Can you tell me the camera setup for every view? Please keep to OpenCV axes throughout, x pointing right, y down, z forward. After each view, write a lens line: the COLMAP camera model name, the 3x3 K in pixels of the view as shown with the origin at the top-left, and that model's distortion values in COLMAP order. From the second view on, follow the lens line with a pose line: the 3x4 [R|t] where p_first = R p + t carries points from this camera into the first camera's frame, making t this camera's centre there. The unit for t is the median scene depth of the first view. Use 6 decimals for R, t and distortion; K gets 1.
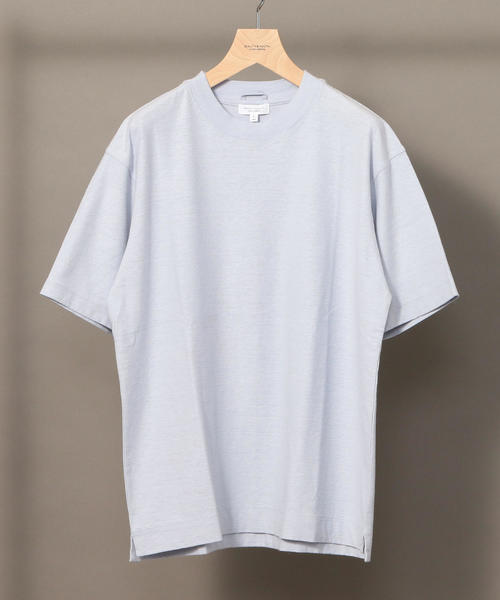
lens RADIAL K [[2127.8, 0, 250.0], [0, 2127.8, 300.0], [0, 0, 1]] dist [0.013257, -0.931445]
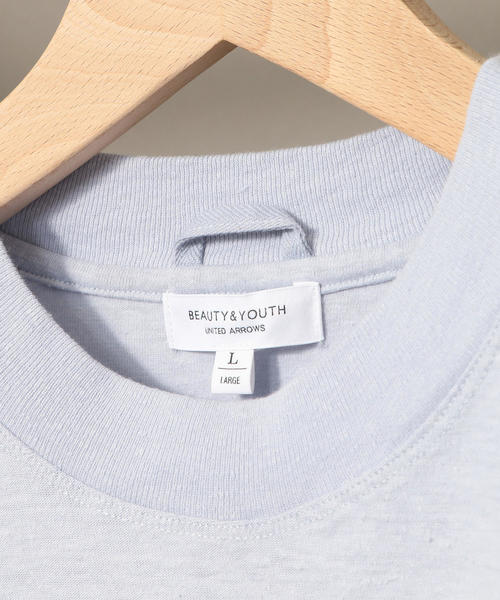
lens RADIAL K [[2127.8, 0, 250.0], [0, 2127.8, 300.0], [0, 0, 1]] dist [0.013257, -0.931445]
pose [[0.872127, -0.045161, -0.487190, 0.084496], [0.008289, 0.996952, -0.077577, -0.078221], [0.489209, 0.063619, 0.869843, 0.855874]]
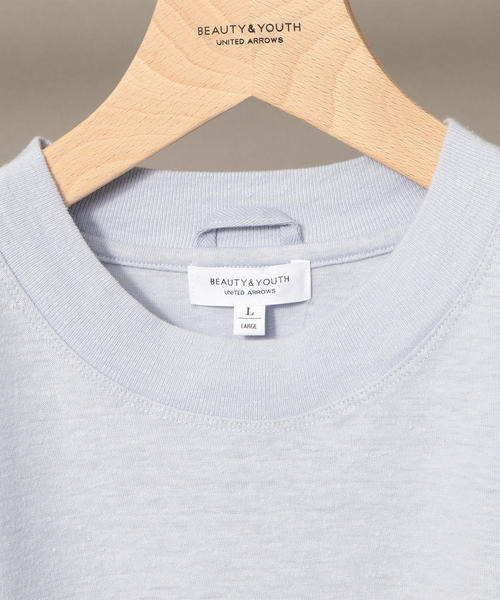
lens RADIAL K [[2127.8, 0, 250.0], [0, 2127.8, 300.0], [0, 0, 1]] dist [0.013257, -0.931445]
pose [[0.993704, -0.031014, -0.107664, 0.028569], [0.027490, 0.999042, -0.034064, -0.079510], [0.108617, 0.030890, 0.993604, 0.755426]]
